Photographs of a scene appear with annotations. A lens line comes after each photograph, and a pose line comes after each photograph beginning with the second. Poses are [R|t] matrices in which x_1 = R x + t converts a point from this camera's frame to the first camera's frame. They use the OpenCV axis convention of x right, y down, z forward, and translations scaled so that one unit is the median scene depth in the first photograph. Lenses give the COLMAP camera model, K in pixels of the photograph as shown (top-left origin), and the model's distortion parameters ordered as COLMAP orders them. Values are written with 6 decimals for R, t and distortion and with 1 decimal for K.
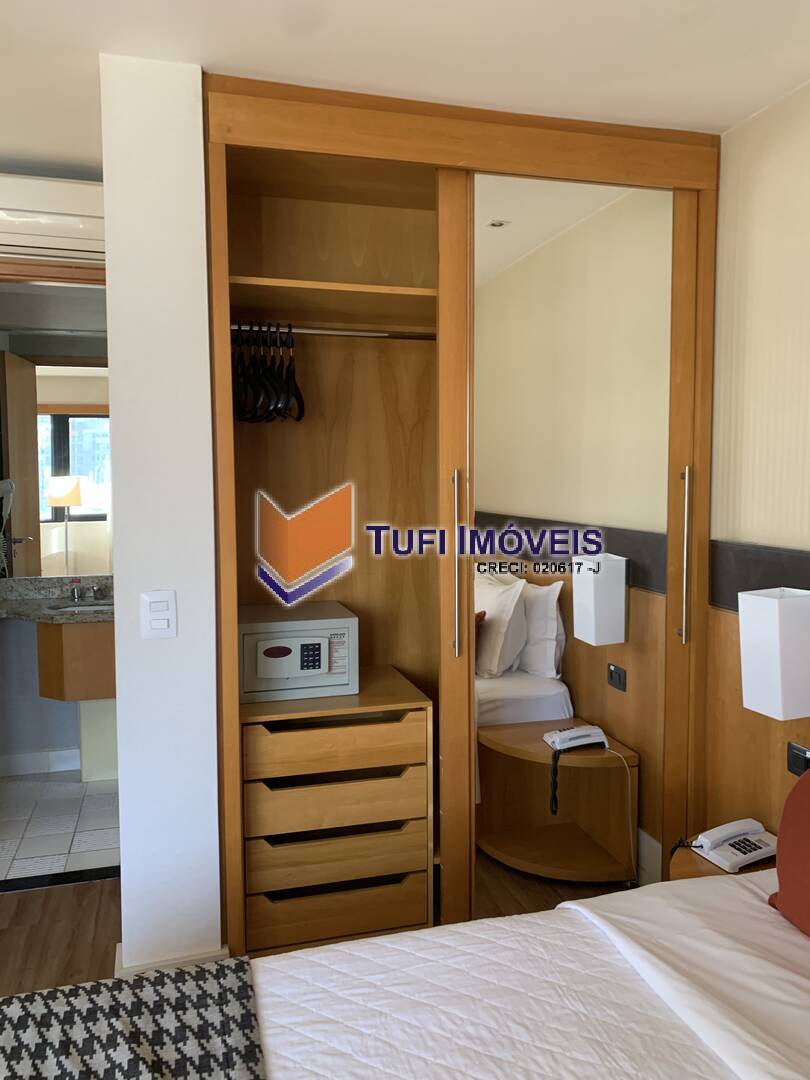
lens RADIAL K [[817.4, 0, 397.9], [0, 817.4, 539.2], [0, 0, 1]] dist [0.000848, 0.001187]
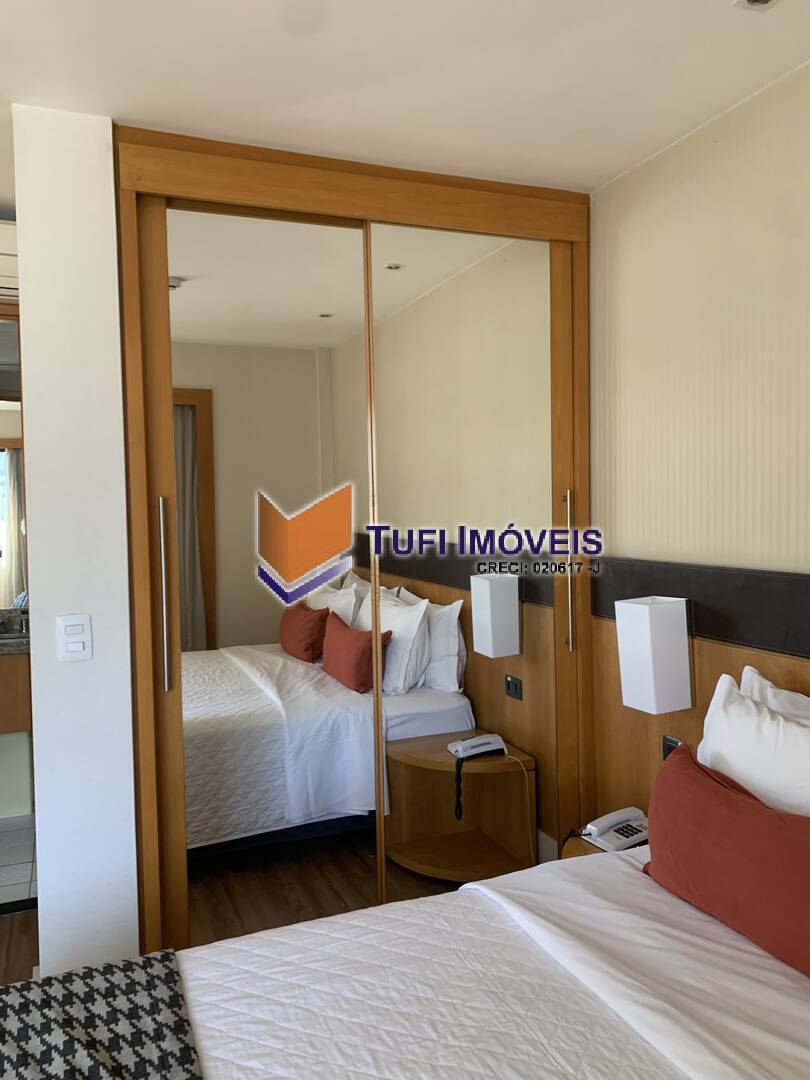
lens RADIAL K [[817.4, 0, 397.9], [0, 817.4, 539.2], [0, 0, 1]] dist [0.000848, 0.001187]
pose [[0.993240, -0.018615, 0.114580, -0.004201], [0.023049, 0.999031, -0.037492, 0.025001], [-0.113771, 0.039880, 0.992706, -0.117304]]
